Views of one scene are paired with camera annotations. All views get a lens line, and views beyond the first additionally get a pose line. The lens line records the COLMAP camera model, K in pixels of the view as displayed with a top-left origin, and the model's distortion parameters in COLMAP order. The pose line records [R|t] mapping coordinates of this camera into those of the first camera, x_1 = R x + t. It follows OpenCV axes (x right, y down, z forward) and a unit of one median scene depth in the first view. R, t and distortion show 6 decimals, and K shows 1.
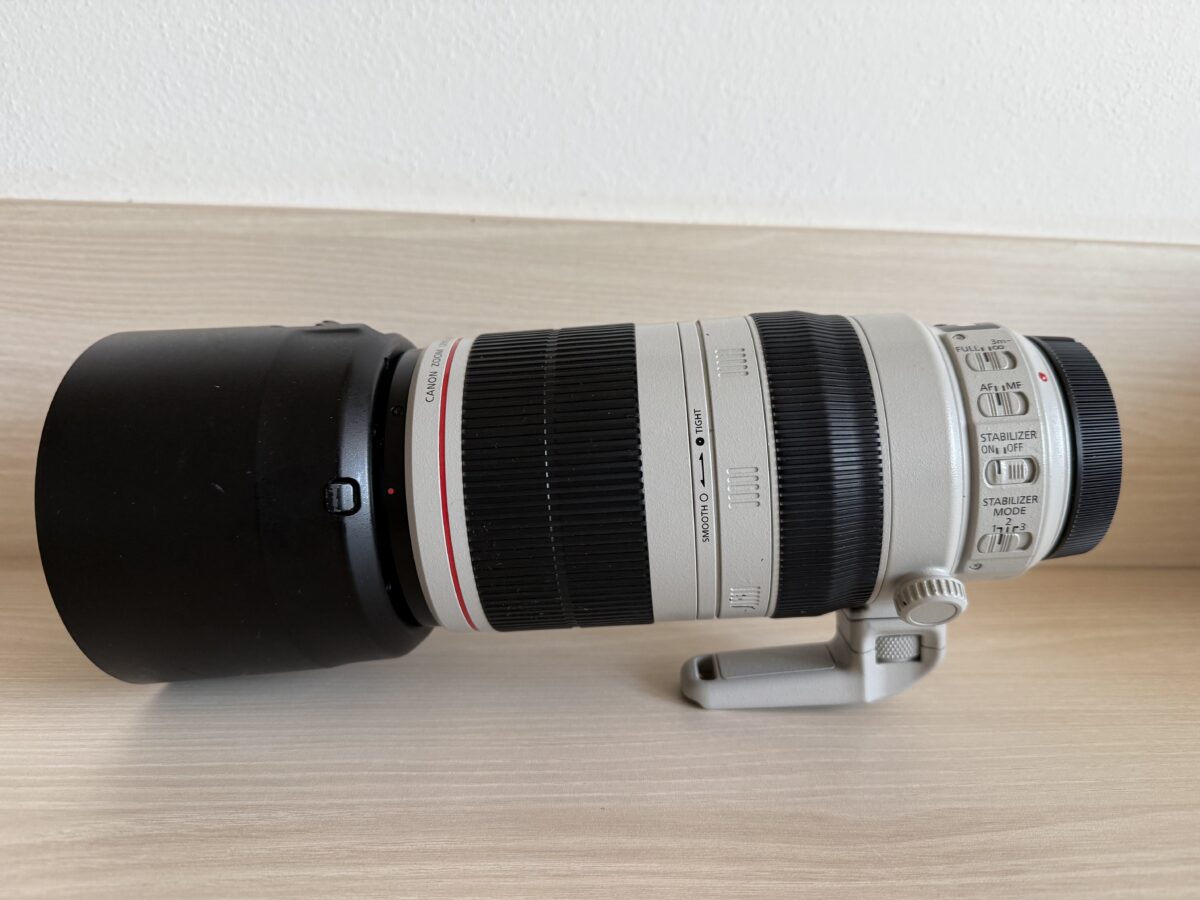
lens RADIAL K [[834.2, 0, 600.0], [0, 834.2, 450.0], [0, 0, 1]] dist [-0.001164, 0.000882]
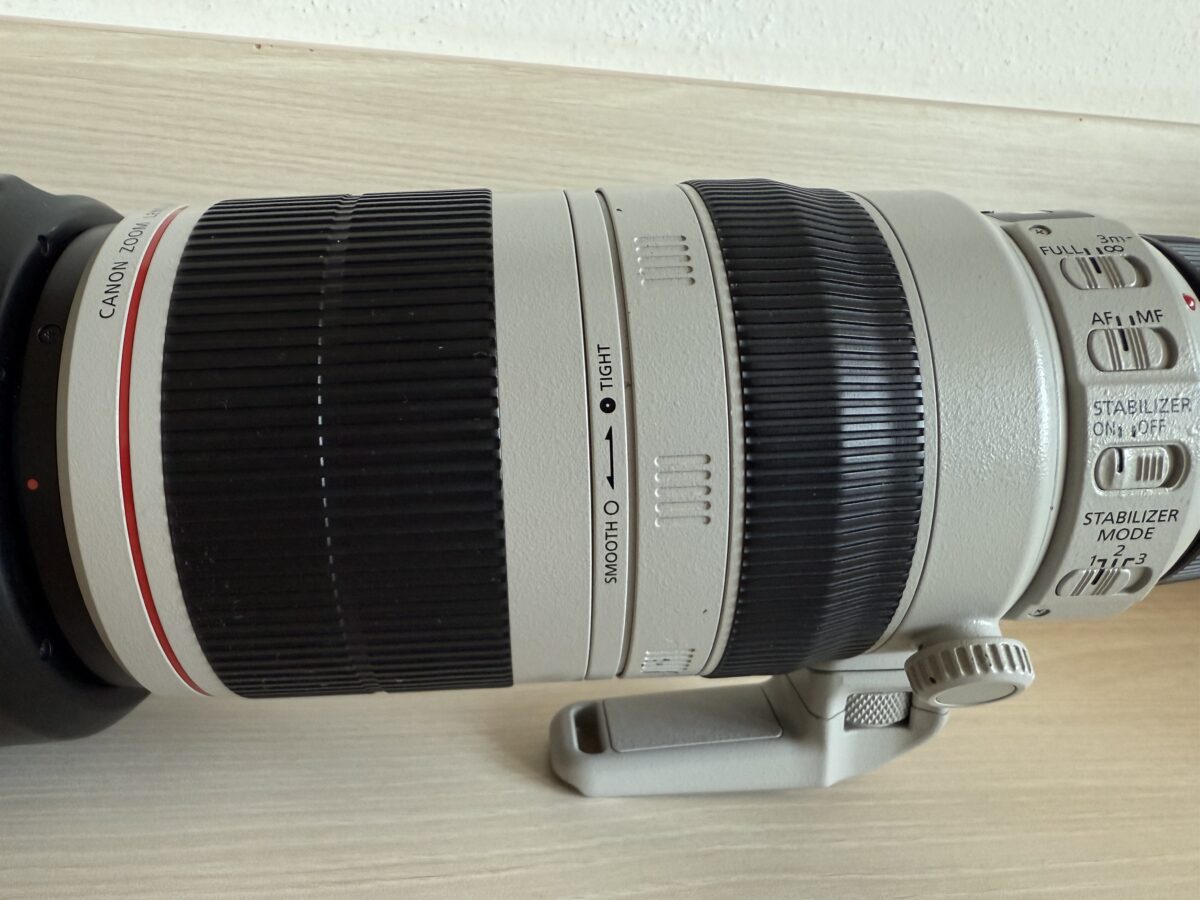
lens RADIAL K [[838.0, 0, 518.1], [0, 838.0, 449.6], [0, 0, 1]] dist [-0.063532, 0.103838]
pose [[0.996743, 0.014534, 0.079329, 0.016407], [-0.023055, 0.993930, 0.107569, -0.033210], [-0.077284, -0.109048, 0.991028, 0.395117]]
